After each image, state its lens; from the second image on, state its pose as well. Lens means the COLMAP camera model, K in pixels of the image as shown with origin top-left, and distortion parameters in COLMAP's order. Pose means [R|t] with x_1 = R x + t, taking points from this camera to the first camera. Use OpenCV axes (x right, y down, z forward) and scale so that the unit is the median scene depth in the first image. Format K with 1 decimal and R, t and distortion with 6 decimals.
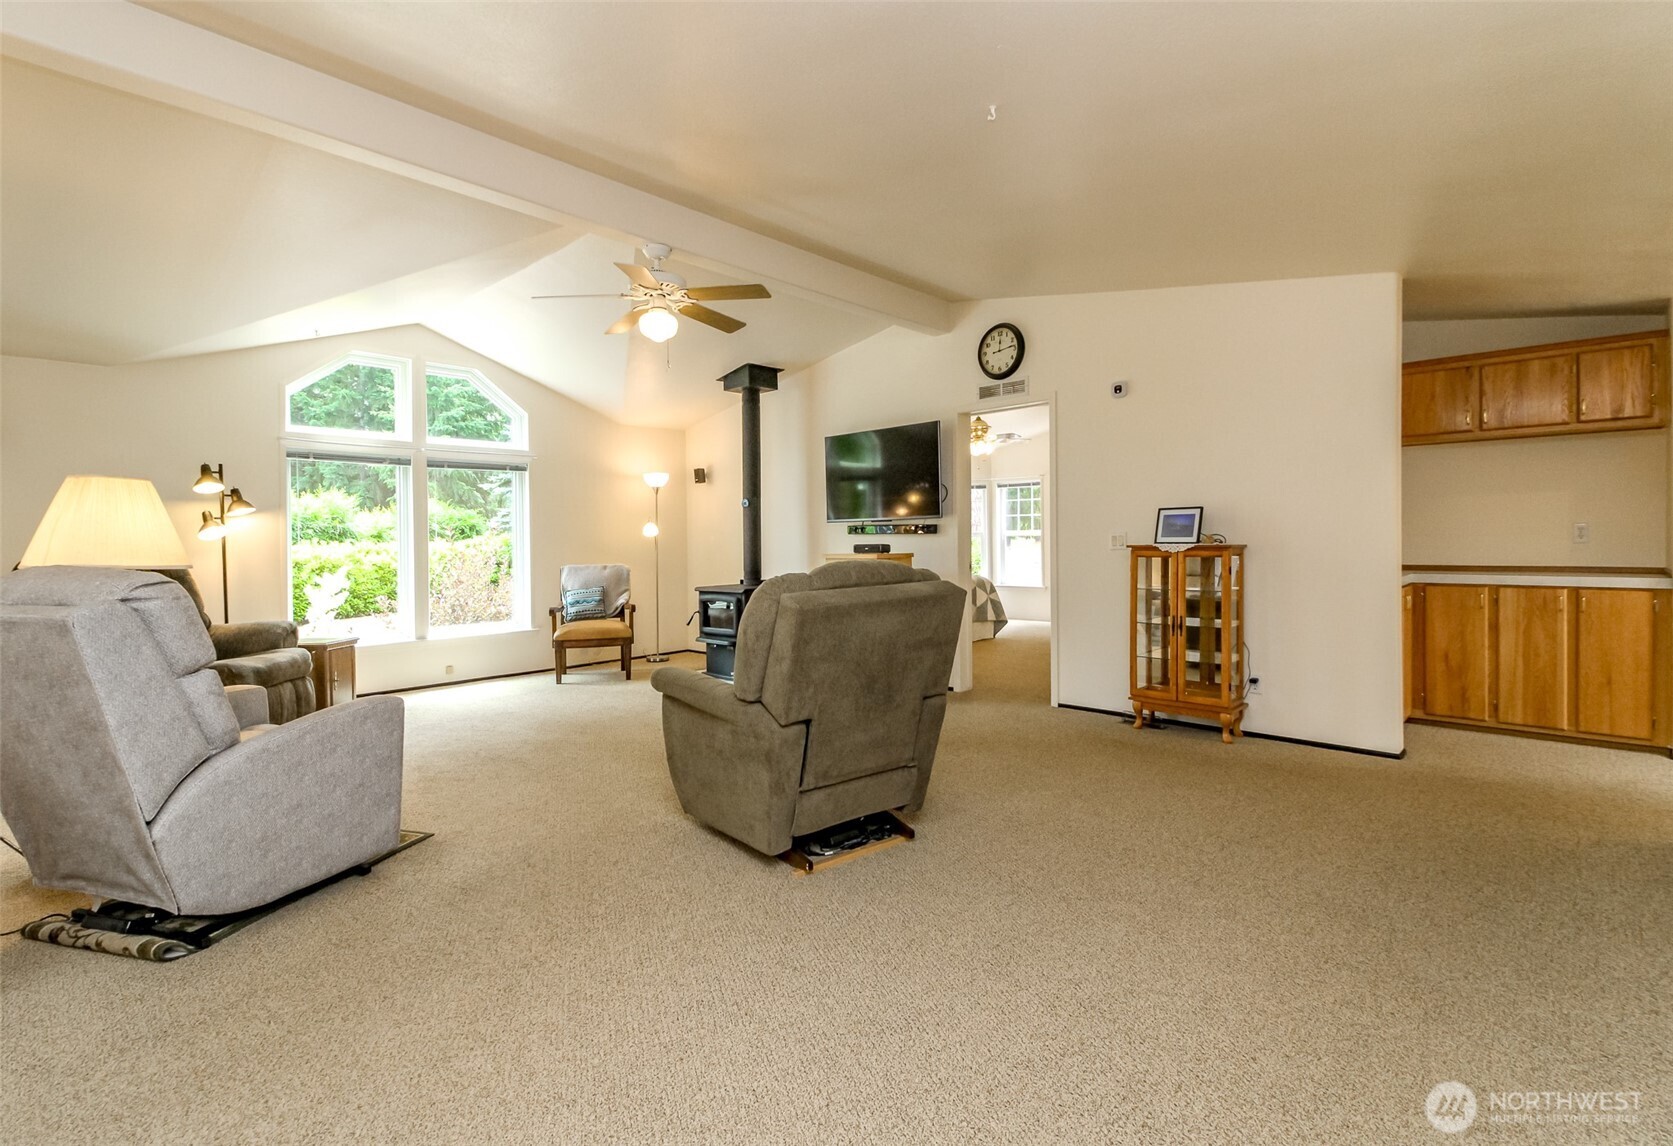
lens RADIAL K [[777.2, 0, 837.6], [0, 777.2, 552.7], [0, 0, 1]] dist [0.000324, -0.000119]
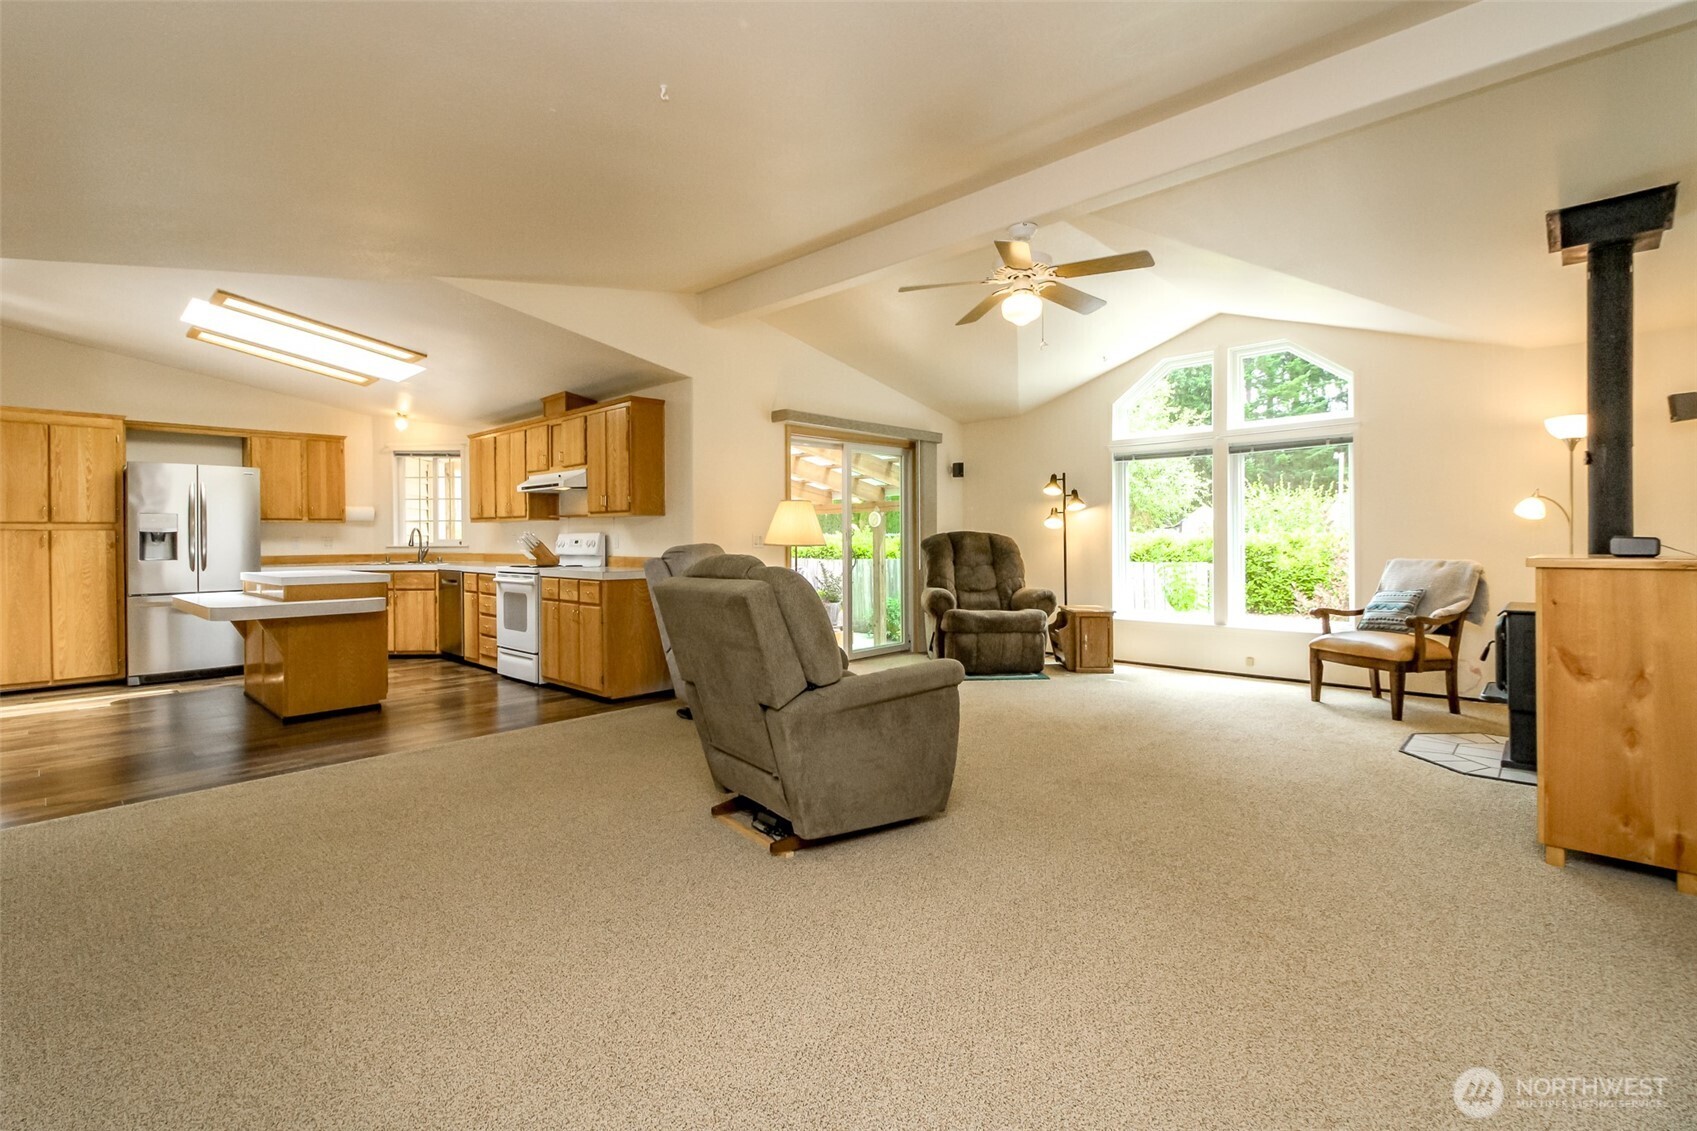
lens RADIAL K [[772.5, 0, 848.9], [0, 772.5, 541.5], [0, 0, 1]] dist [-0.000036, -0.000253]
pose [[-0.004691, 0.016967, -0.999845, 0.459189], [-0.008151, 0.999822, 0.017005, -0.010265], [0.999956, 0.008230, -0.004552, 0.505877]]
